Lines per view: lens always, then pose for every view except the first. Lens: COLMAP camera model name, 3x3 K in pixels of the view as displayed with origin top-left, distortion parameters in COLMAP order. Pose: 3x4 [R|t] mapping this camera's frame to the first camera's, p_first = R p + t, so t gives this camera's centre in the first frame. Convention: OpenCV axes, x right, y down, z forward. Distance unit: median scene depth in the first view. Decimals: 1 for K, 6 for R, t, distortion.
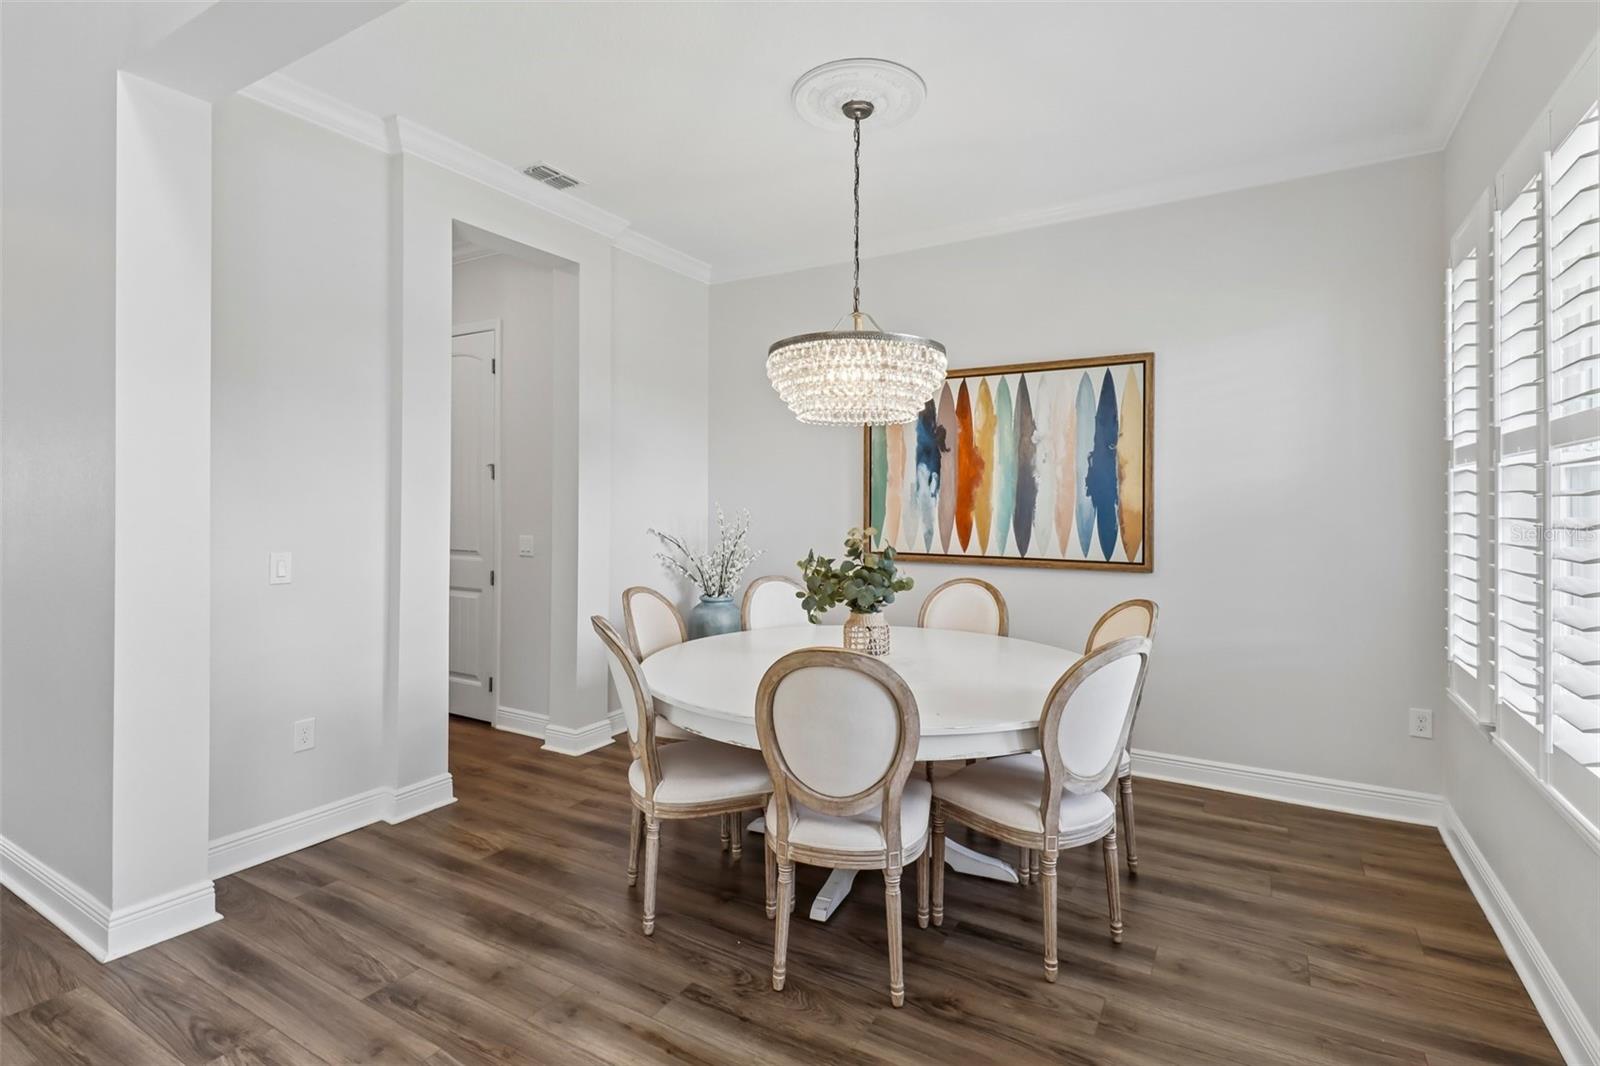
lens RADIAL K [[754.1, 0, 803.7], [0, 754.1, 503.2], [0, 0, 1]] dist [0.016044, -0.012073]
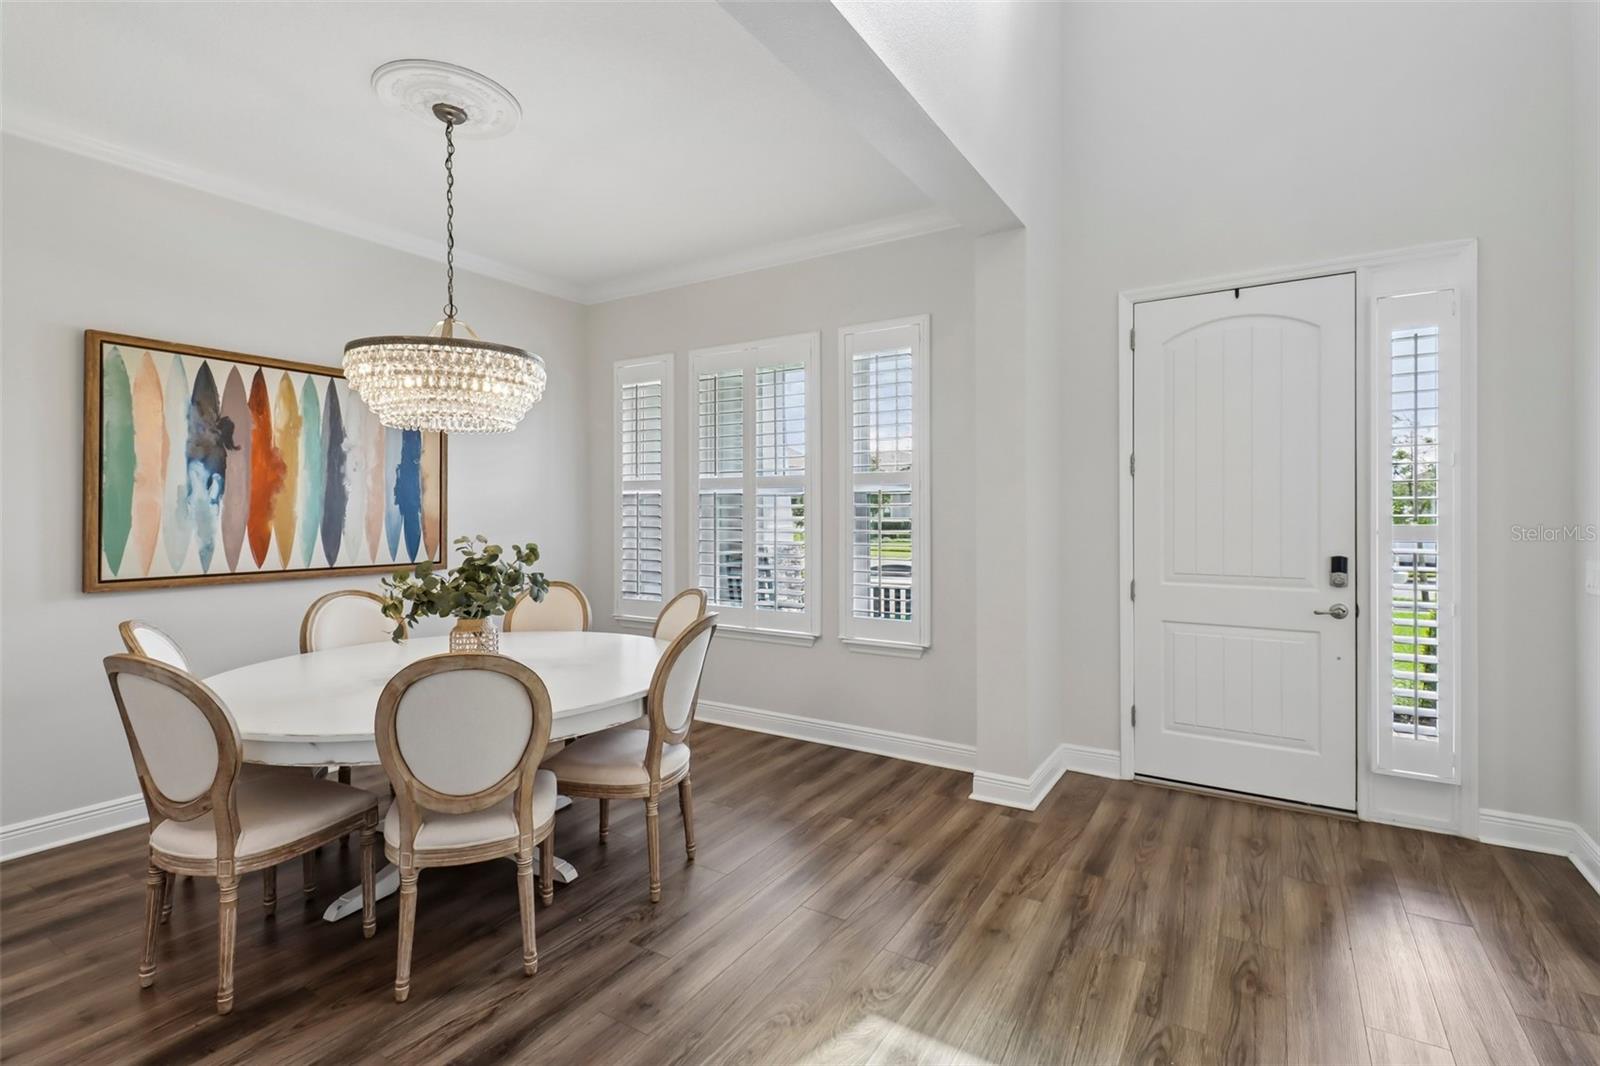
lens RADIAL K [[754.1, 0, 803.7], [0, 754.1, 503.2], [0, 0, 1]] dist [0.016044, -0.012073]
pose [[0.023251, 0.006390, 0.999709, -0.652602], [-0.004425, 0.999970, -0.006289, -0.006805], [-0.999720, -0.004277, 0.023279, 0.361437]]
